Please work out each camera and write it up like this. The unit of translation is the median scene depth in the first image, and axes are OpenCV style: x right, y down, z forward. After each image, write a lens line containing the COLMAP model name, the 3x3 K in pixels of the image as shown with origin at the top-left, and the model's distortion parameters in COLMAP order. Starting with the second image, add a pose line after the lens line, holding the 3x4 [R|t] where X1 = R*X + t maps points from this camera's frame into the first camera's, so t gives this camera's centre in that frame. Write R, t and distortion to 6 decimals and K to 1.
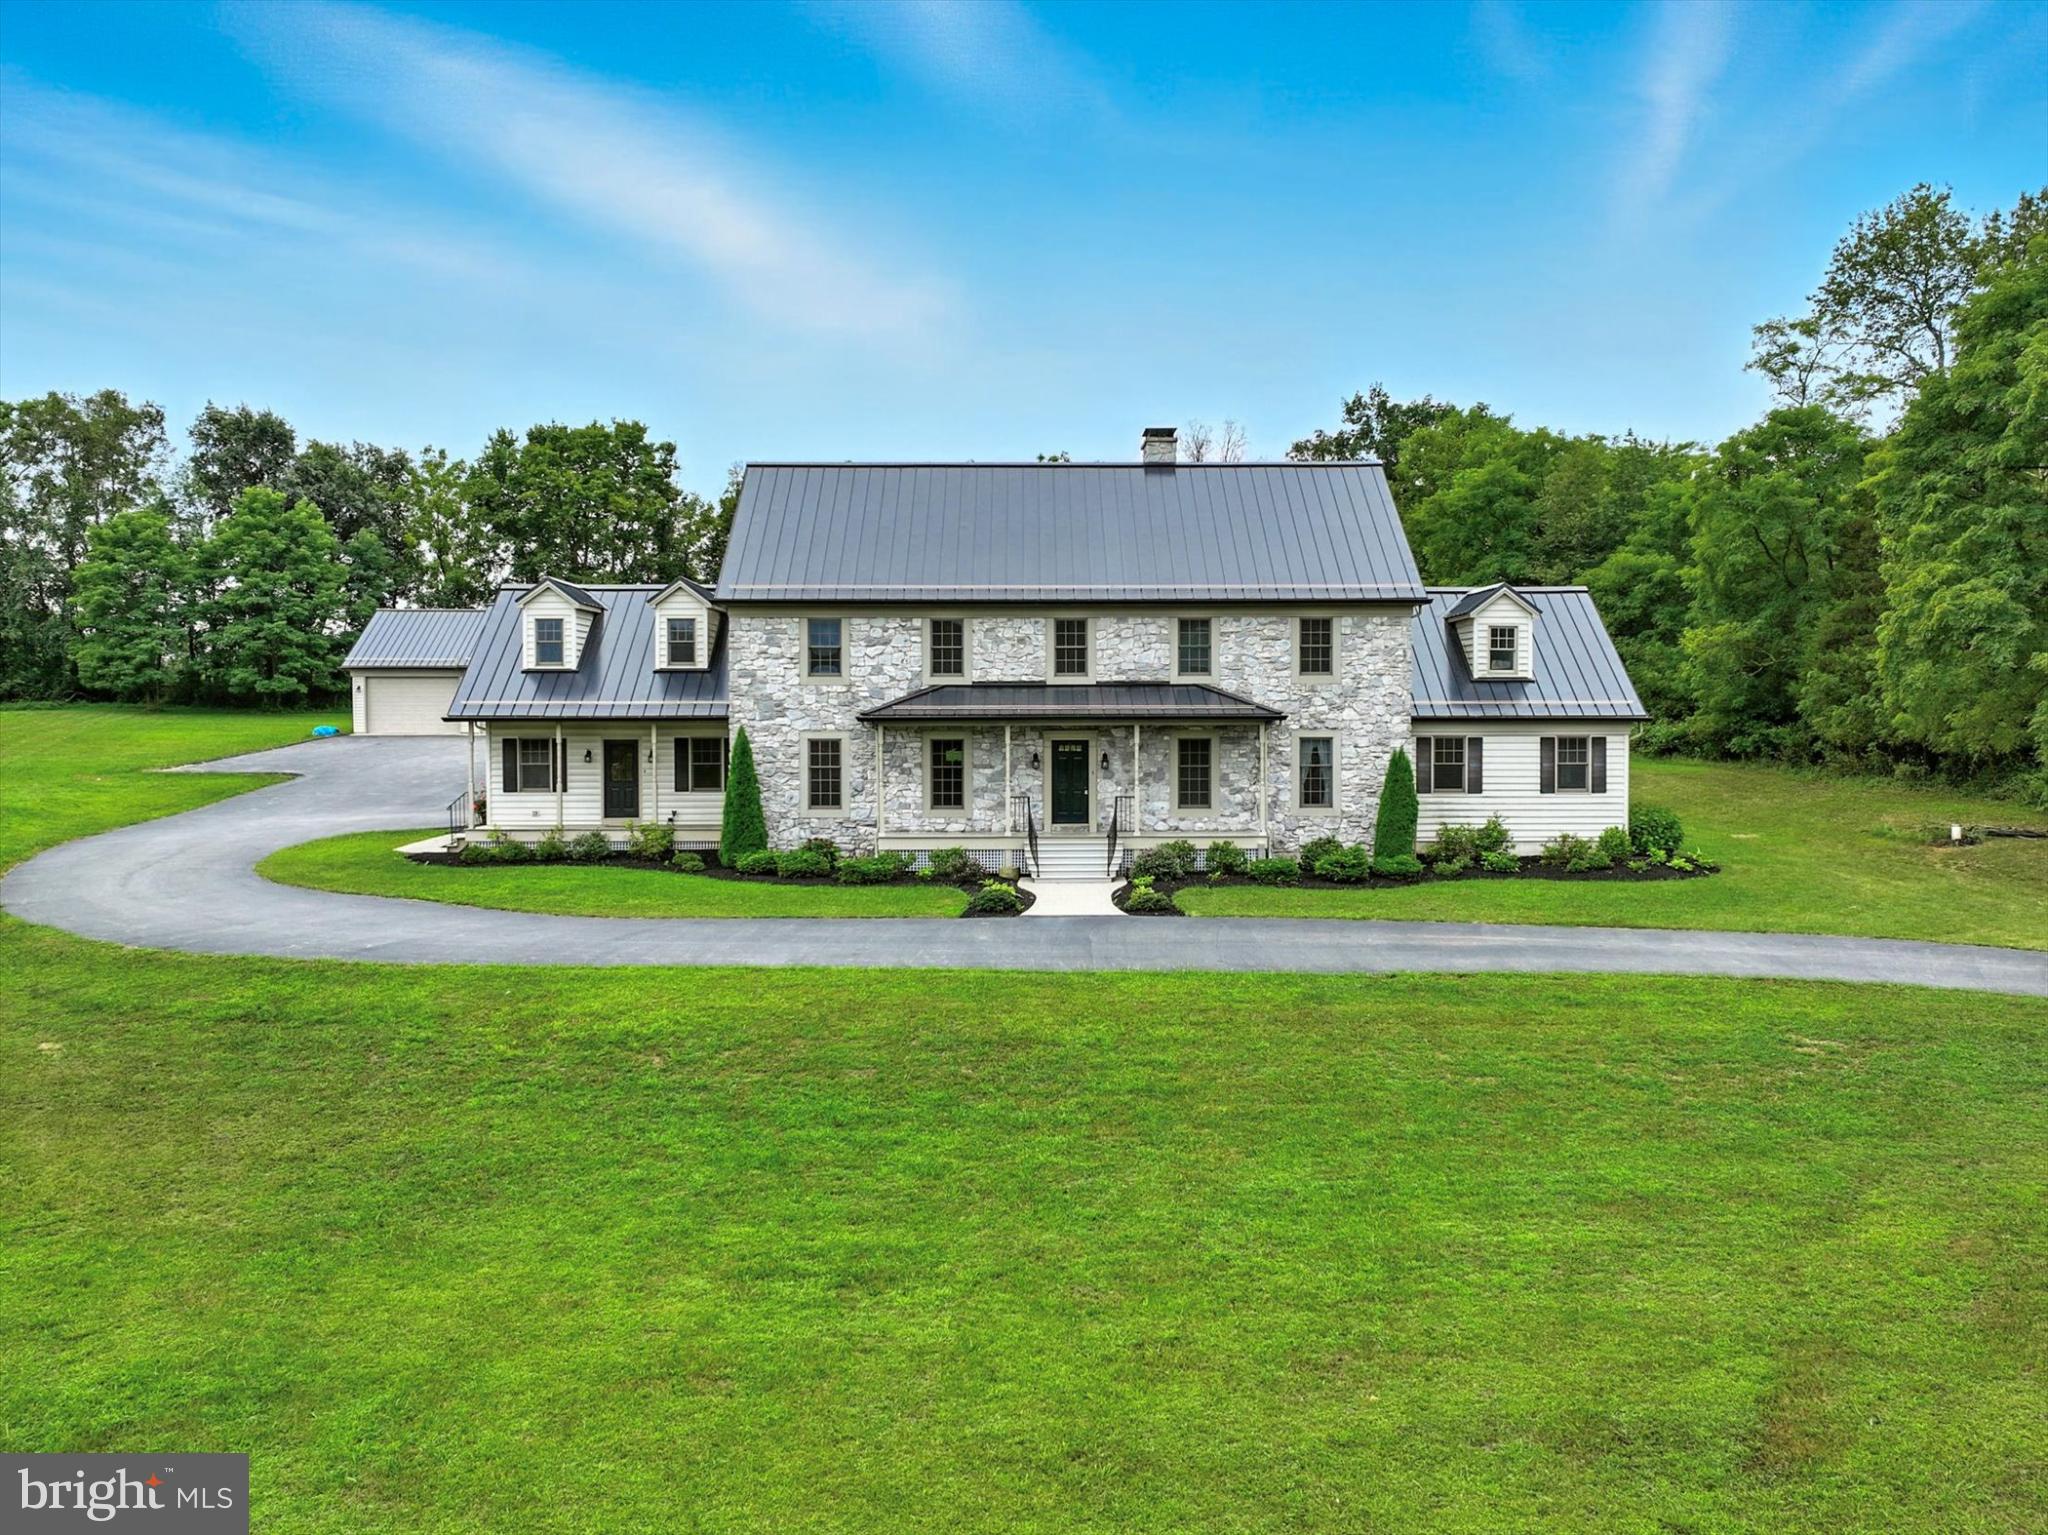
lens RADIAL K [[1702.2, 0, 1030.8], [0, 1702.2, 771.2], [0, 0, 1]] dist [0.008345, -0.000180]
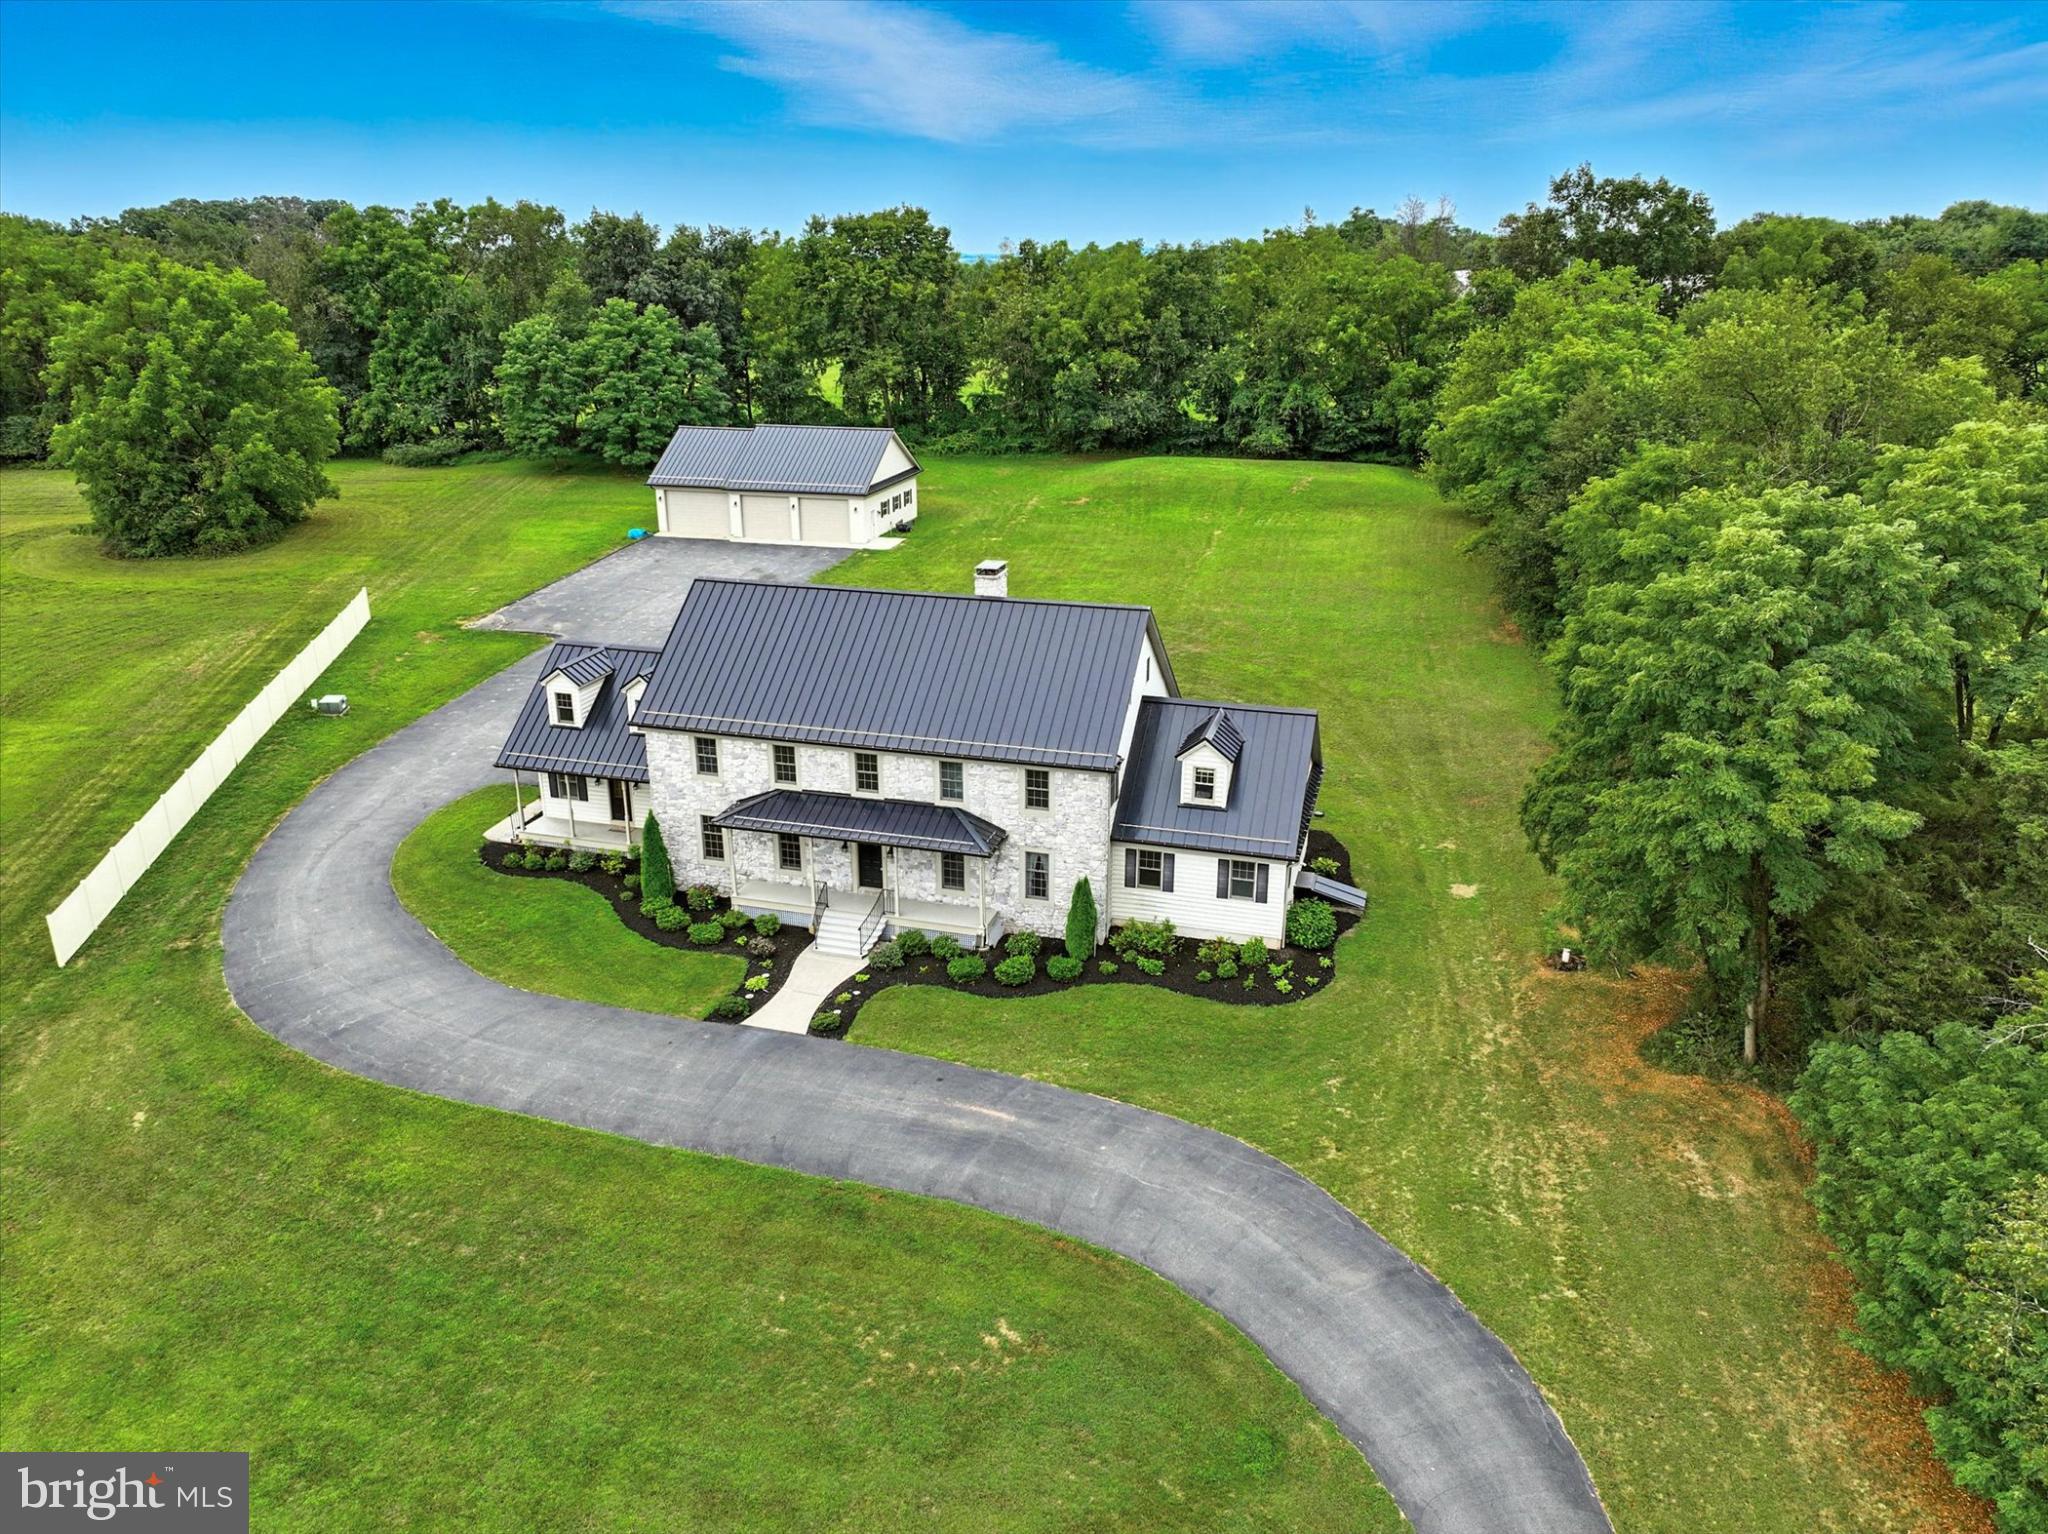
lens RADIAL K [[1429.2, 0, 1024.0], [0, 1429.2, 767.0], [0, 0, 1]] dist [0.004661, -0.000664]
pose [[0.958485, 0.098874, -0.267451, 0.456377], [-0.013519, 0.952659, 0.303739, -0.431748], [0.284822, -0.287513, 0.914447, -0.027483]]
